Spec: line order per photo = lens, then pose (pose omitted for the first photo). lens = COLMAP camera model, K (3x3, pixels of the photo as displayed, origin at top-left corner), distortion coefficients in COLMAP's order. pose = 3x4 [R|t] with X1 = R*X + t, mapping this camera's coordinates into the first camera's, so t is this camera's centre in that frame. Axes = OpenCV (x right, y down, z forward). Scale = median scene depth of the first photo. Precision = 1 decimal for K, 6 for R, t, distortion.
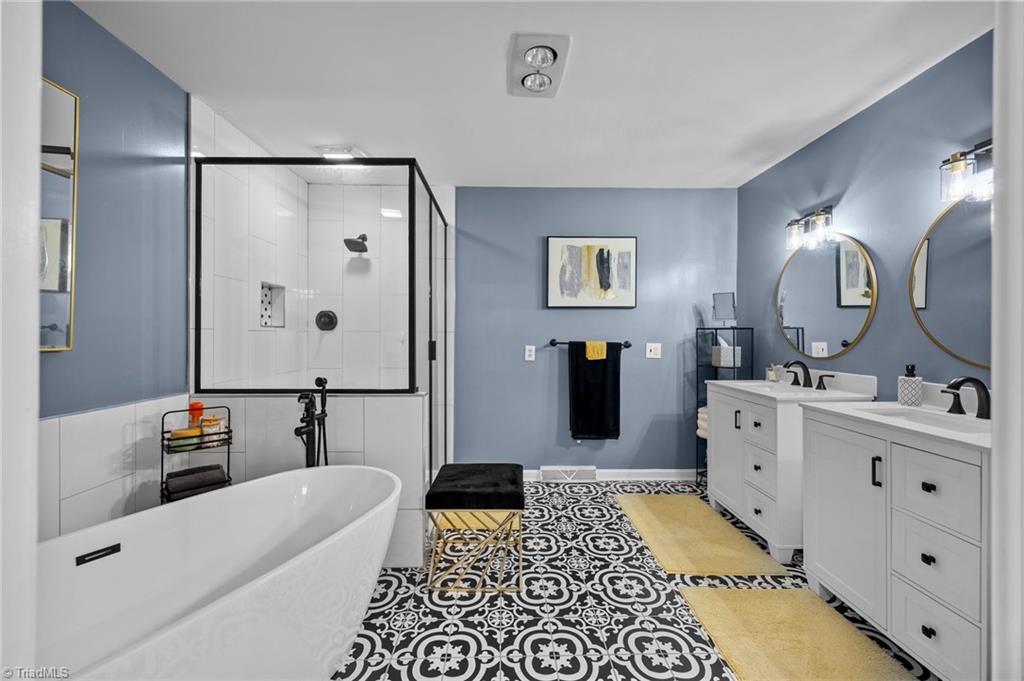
lens RADIAL K [[388.1, 0, 507.3], [0, 388.1, 335.5], [0, 0, 1]] dist [-0.008968, 0.000561]
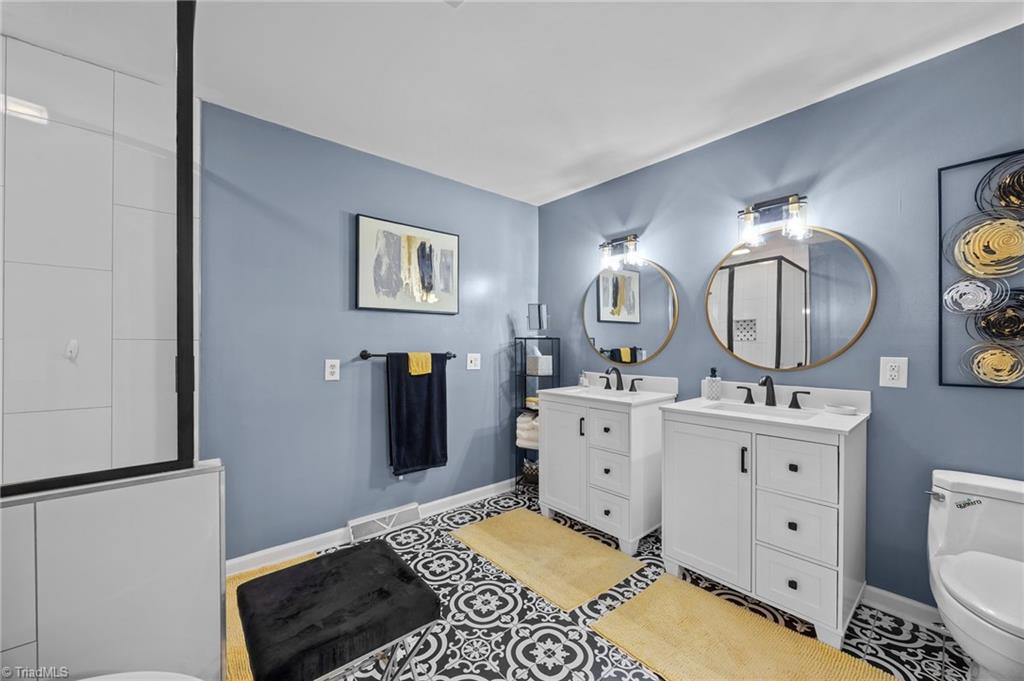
lens RADIAL K [[388.1, 0, 514.8], [0, 388.1, 345.4], [0, 0, 1]] dist [-0.008968, 0.000561]
pose [[0.769428, -0.002973, 0.638727, -0.151499], [0.002525, 0.999996, 0.001613, -0.000838], [-0.638729, 0.000371, 0.769432, 0.242897]]
